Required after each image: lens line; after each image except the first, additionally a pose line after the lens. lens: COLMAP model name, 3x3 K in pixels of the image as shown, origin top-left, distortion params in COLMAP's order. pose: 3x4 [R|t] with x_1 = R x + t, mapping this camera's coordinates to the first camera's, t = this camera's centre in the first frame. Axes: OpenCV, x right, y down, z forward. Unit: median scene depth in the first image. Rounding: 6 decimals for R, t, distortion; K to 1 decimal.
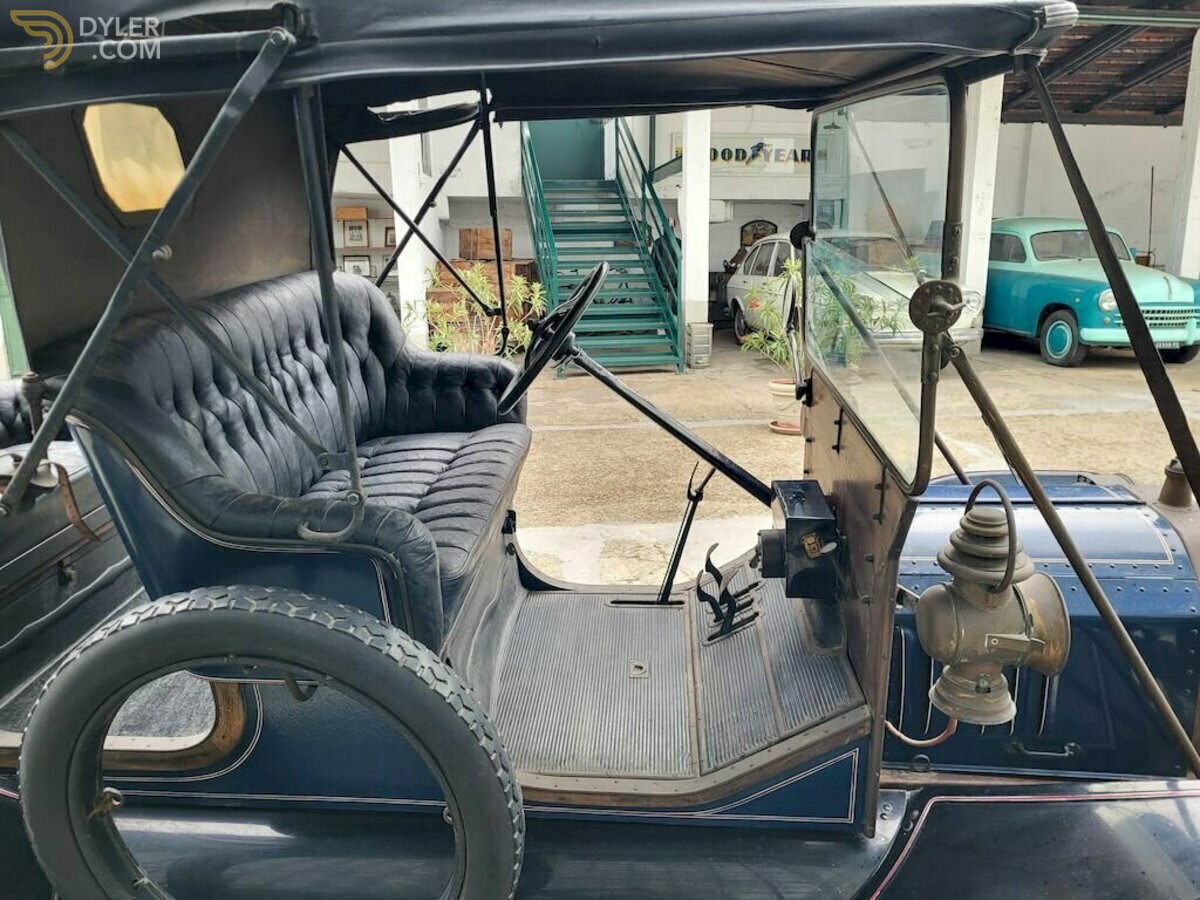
lens RADIAL K [[900.5, 0, 600.3], [0, 900.5, 456.7], [0, 0, 1]] dist [0.044958, -0.004412]
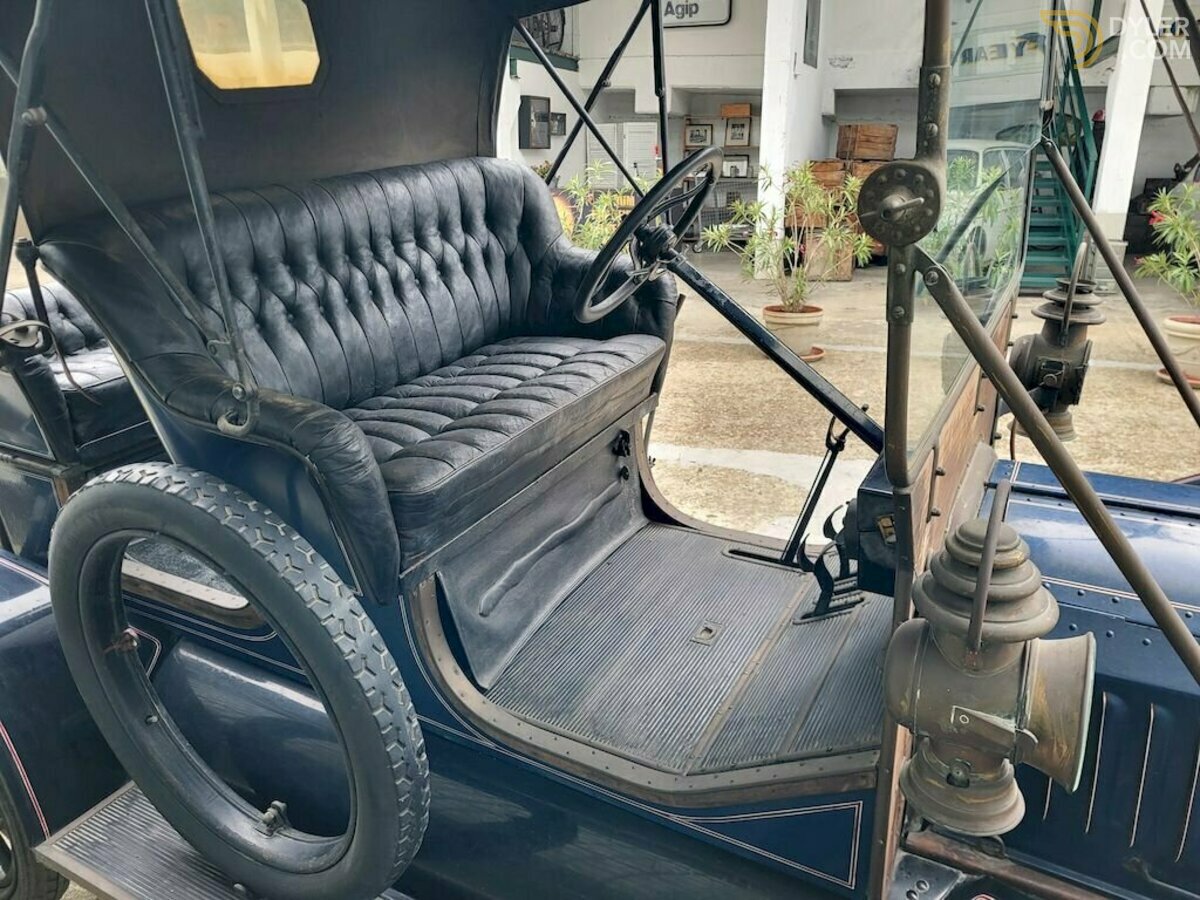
lens RADIAL K [[900.0, 0, 600.0], [0, 900.0, 450.0], [0, 0, 1]] dist [0.057852, -0.051113]
pose [[0.902809, 0.145106, -0.404822, 0.247910], [-0.106949, 0.987537, 0.115466, -0.023623], [0.416531, -0.060948, 0.907076, 0.167020]]
